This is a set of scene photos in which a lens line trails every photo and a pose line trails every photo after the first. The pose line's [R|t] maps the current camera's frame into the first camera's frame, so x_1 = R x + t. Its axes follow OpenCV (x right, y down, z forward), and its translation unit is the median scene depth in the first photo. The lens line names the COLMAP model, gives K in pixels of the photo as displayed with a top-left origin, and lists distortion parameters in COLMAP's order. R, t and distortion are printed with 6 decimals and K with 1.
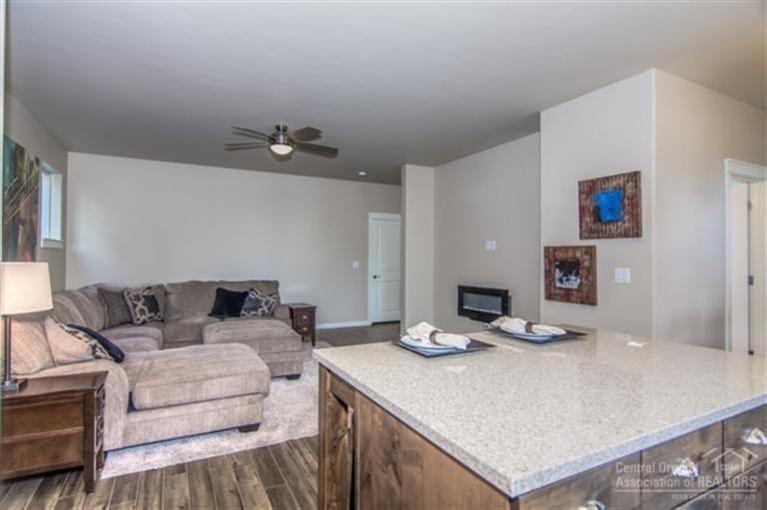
lens RADIAL K [[401.8, 0, 383.5], [0, 401.8, 255.0], [0, 0, 1]] dist [0.001042, -0.000695]
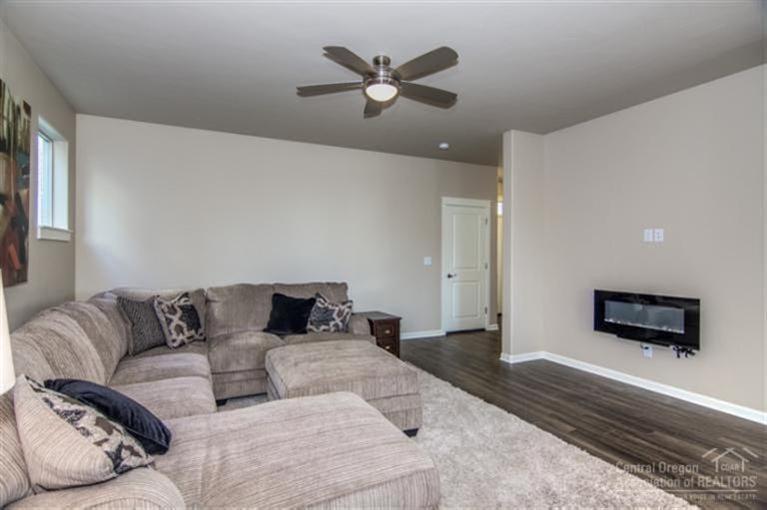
lens RADIAL K [[405.2, 0, 383.5], [0, 405.2, 255.0], [0, 0, 1]] dist [0.000077, -0.000259]
pose [[0.999529, -0.000991, -0.030668, -0.255262], [0.001420, 0.999902, 0.013953, 0.000928], [0.030652, -0.013990, 0.999432, 0.349997]]
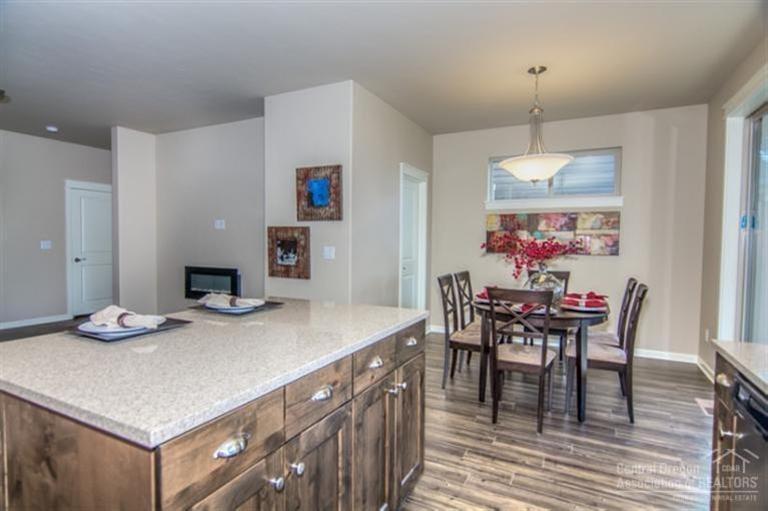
lens RADIAL K [[402.3, 0, 384.0], [0, 402.3, 255.5], [0, 0, 1]] dist [0.001042, -0.000695]
pose [[0.818057, -0.019633, 0.574802, 0.036533], [-0.009749, 0.998800, 0.047990, 0.000968], [-0.575054, -0.044862, 0.816884, -0.046152]]
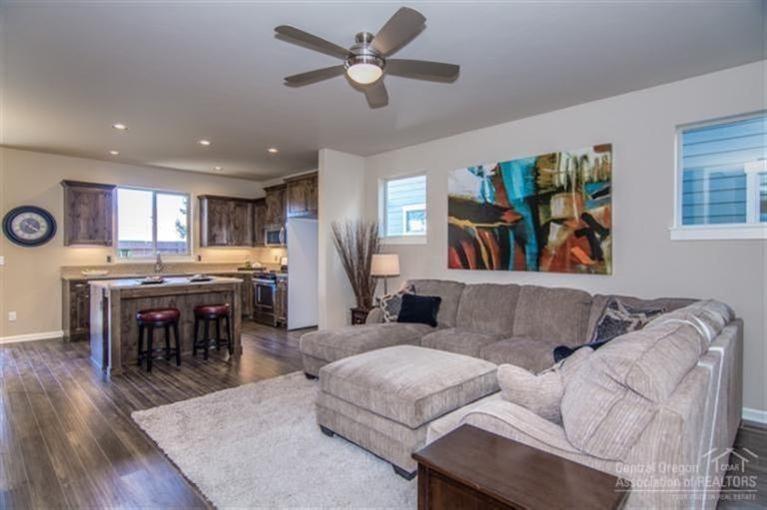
lens RADIAL K [[401.8, 0, 383.5], [0, 401.8, 255.0], [0, 0, 1]] dist [0.001042, -0.000695]
pose [[-0.950540, -0.004066, -0.310575, -0.099162], [-0.003441, 0.999991, -0.002561, 0.015396], [0.310583, -0.001366, -0.950545, 1.759424]]
